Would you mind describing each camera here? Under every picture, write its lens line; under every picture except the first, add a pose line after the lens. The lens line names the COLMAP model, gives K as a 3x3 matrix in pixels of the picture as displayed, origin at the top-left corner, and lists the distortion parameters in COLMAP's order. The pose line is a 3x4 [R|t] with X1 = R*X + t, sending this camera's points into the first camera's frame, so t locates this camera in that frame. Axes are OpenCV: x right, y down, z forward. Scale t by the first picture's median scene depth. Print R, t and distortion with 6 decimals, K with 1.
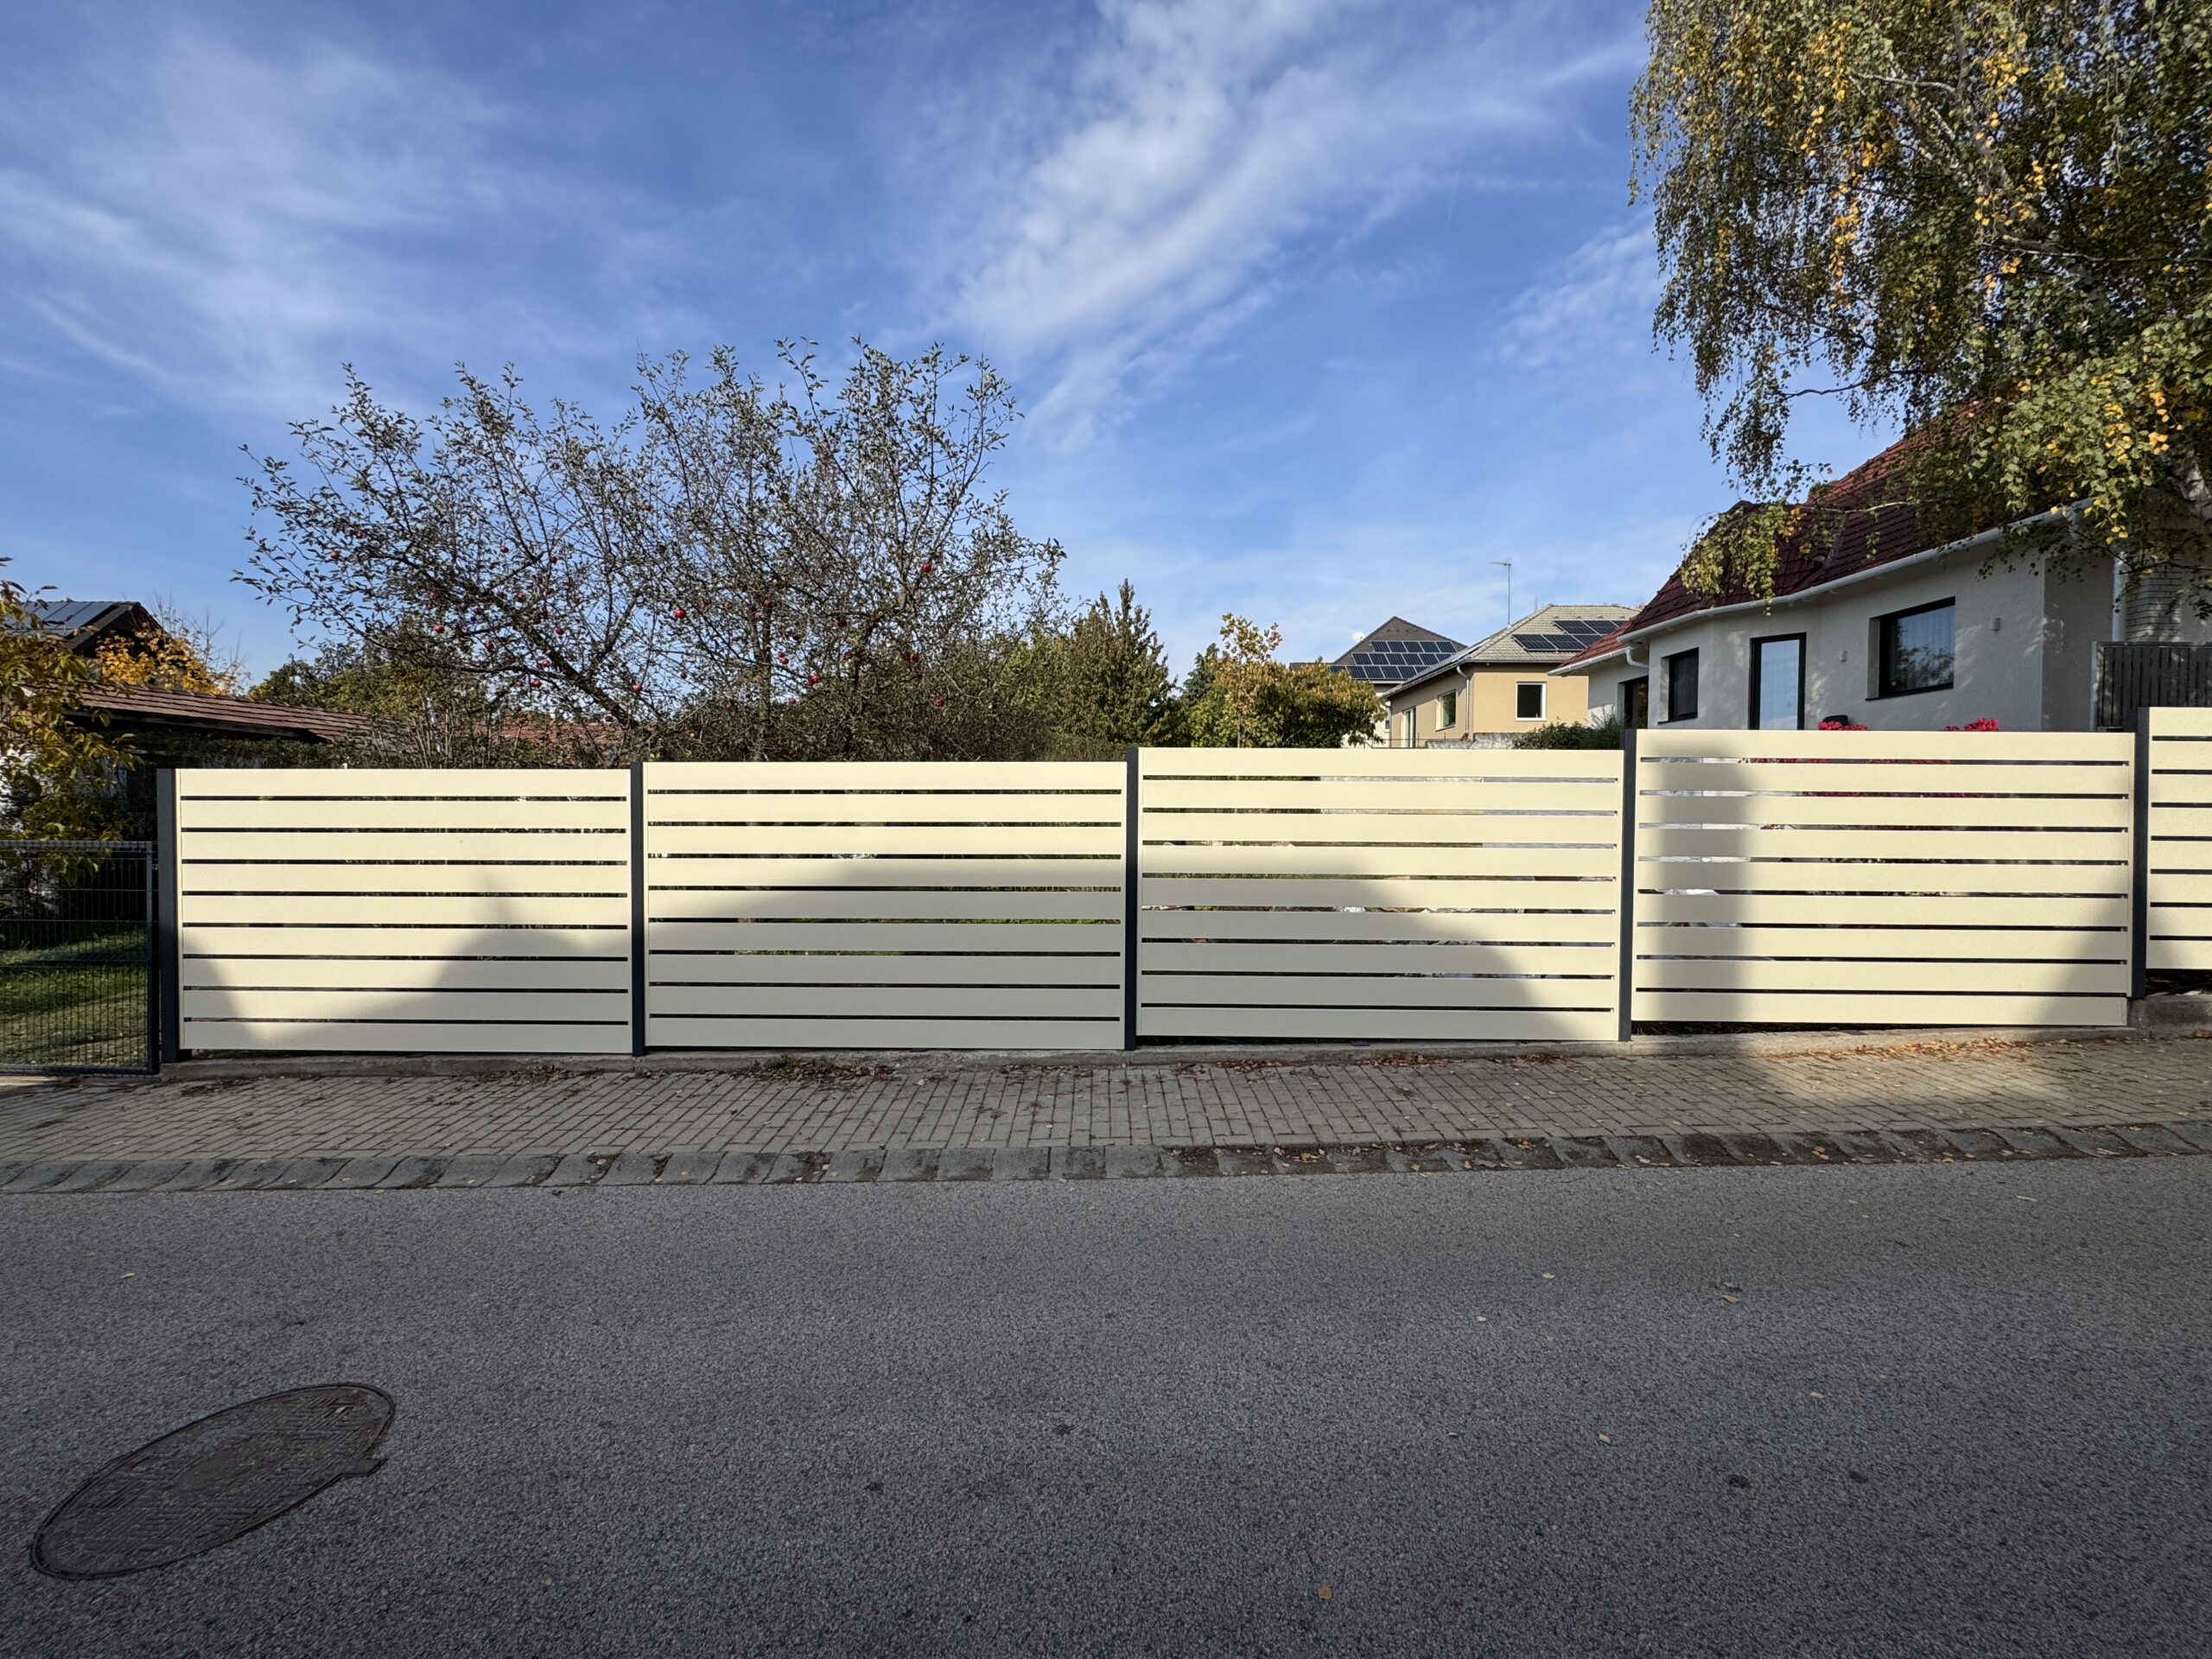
lens RADIAL K [[893.0, 0, 1119.8], [0, 893.0, 842.8], [0, 0, 1]] dist [-0.001452, 0.000577]
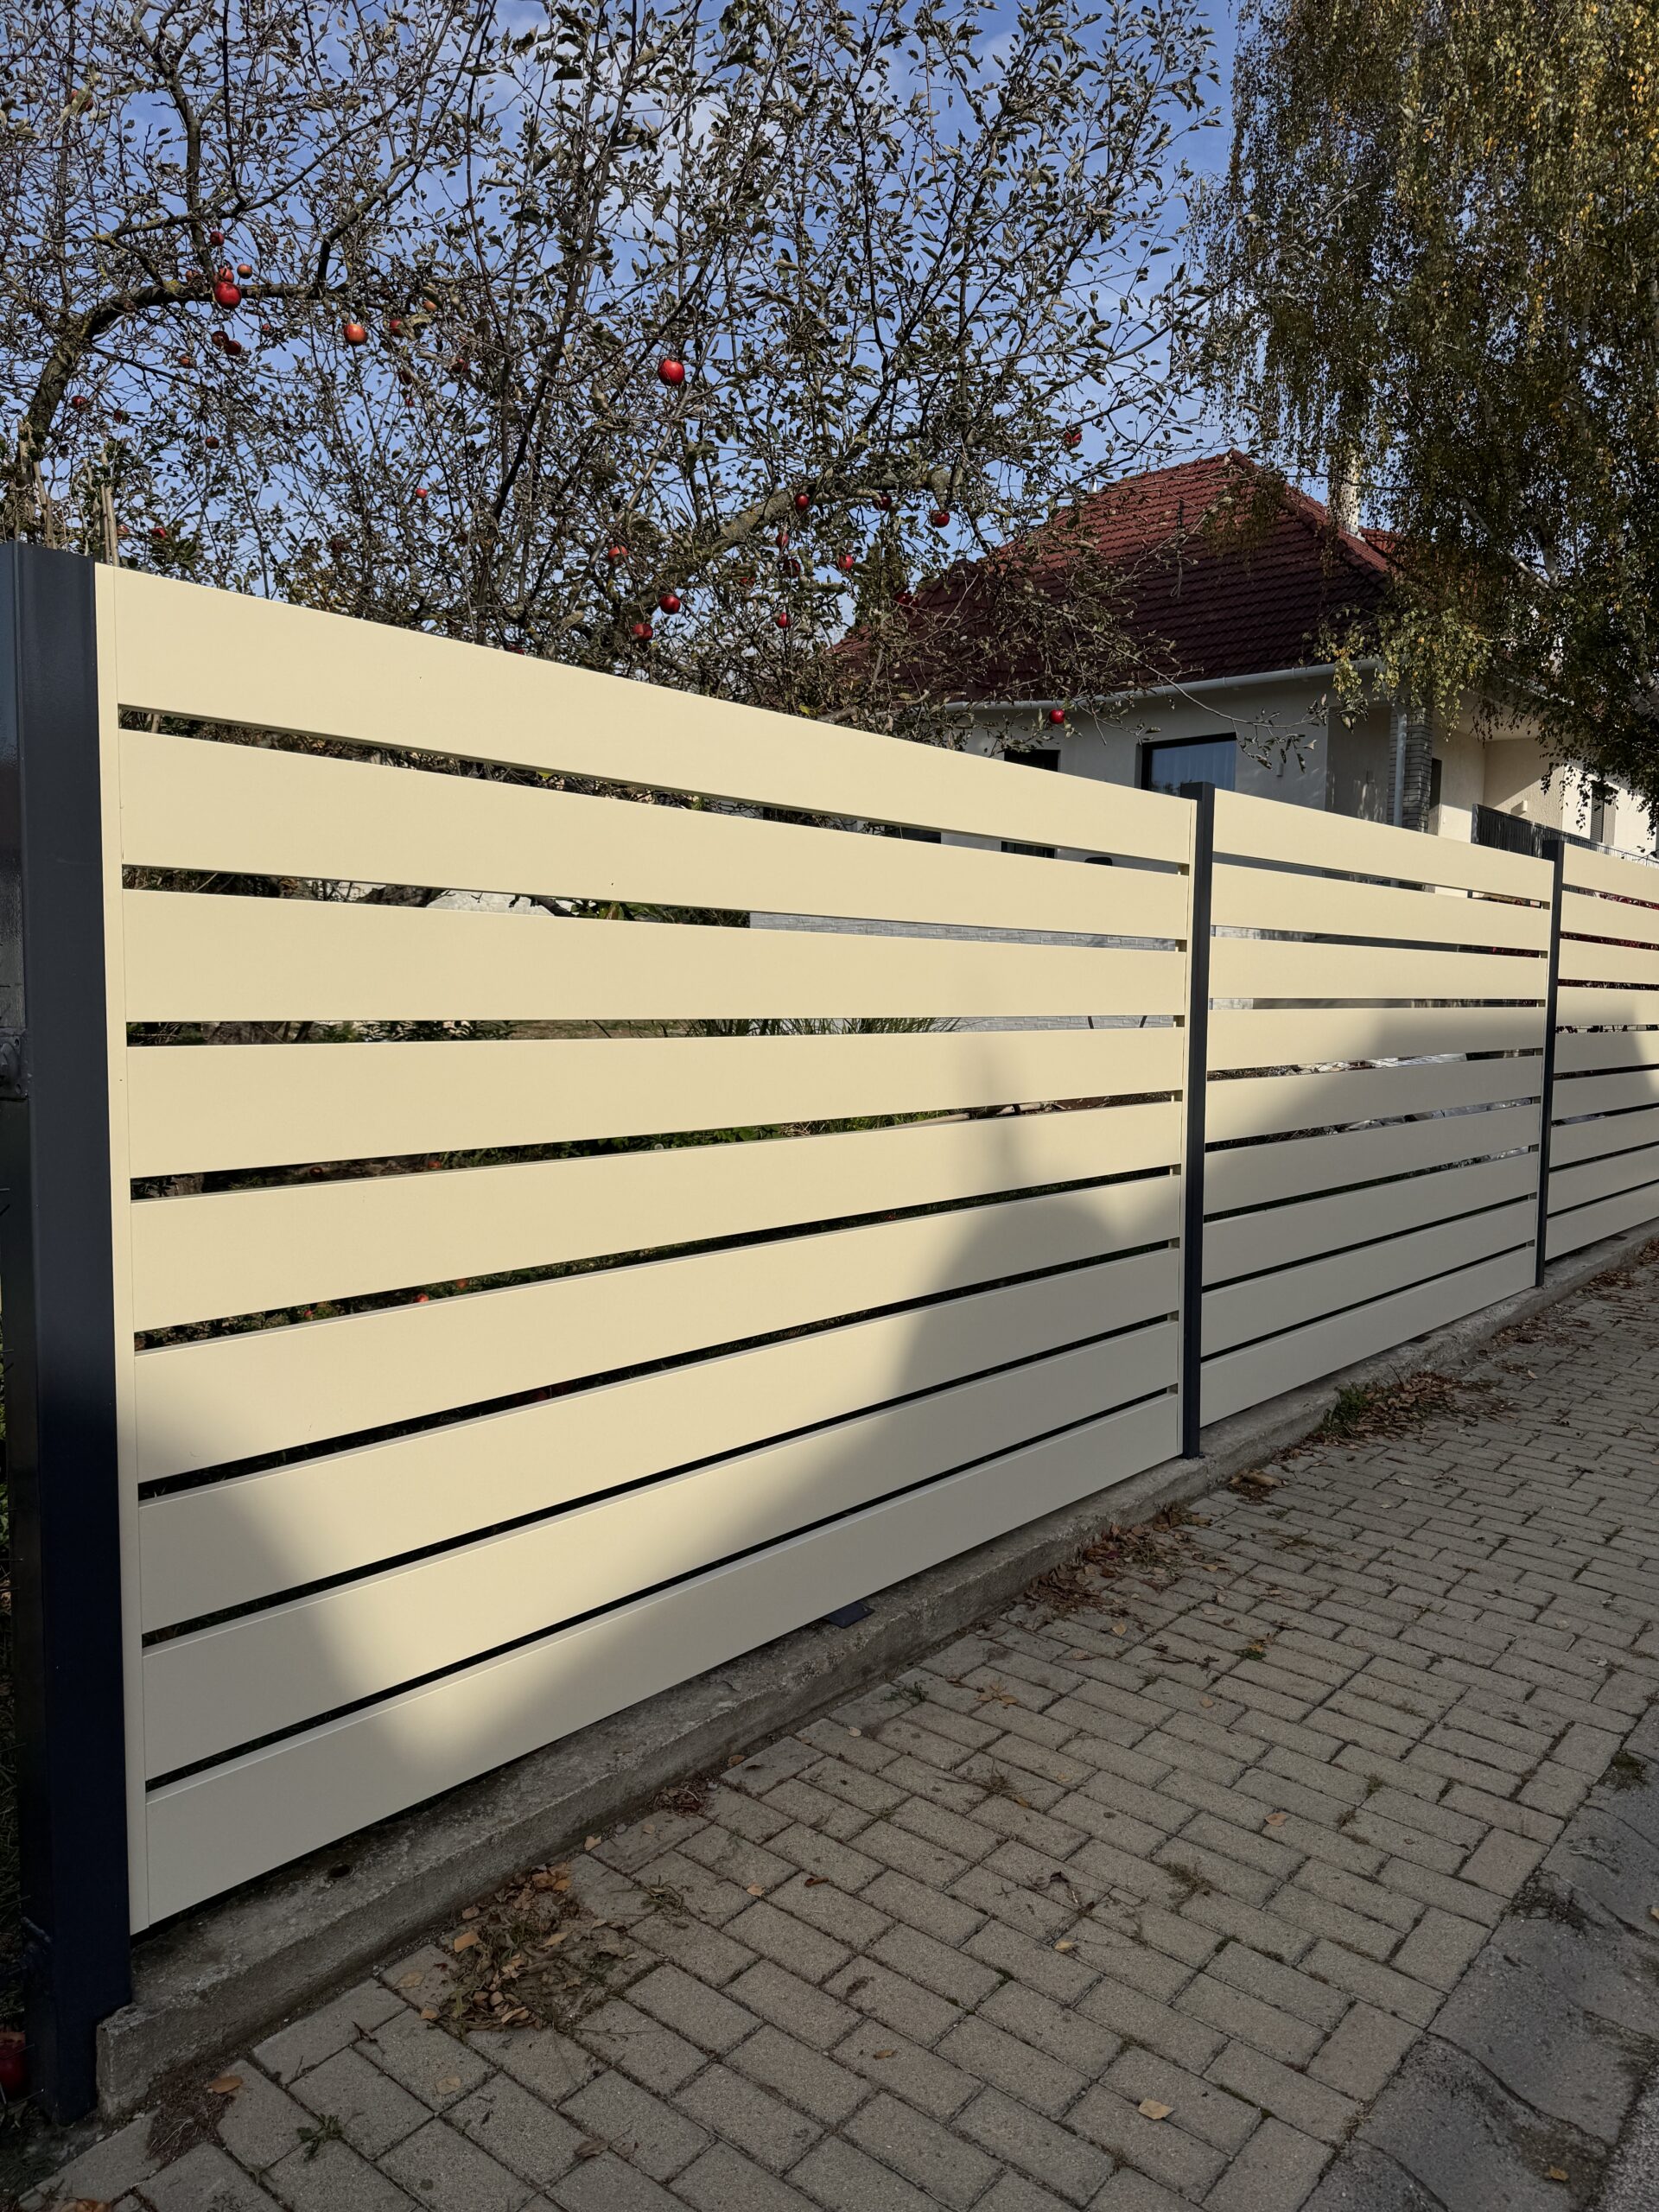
lens RADIAL K [[1574.2, 0, 829.5], [0, 1574.2, 1106.0], [0, 0, 1]] dist [0.120578, -0.205662]
pose [[0.628444, -0.053970, 0.775980, -1.247892], [0.016543, 0.998292, 0.056035, 0.018741], [-0.777679, -0.022378, 0.628263, 0.647259]]
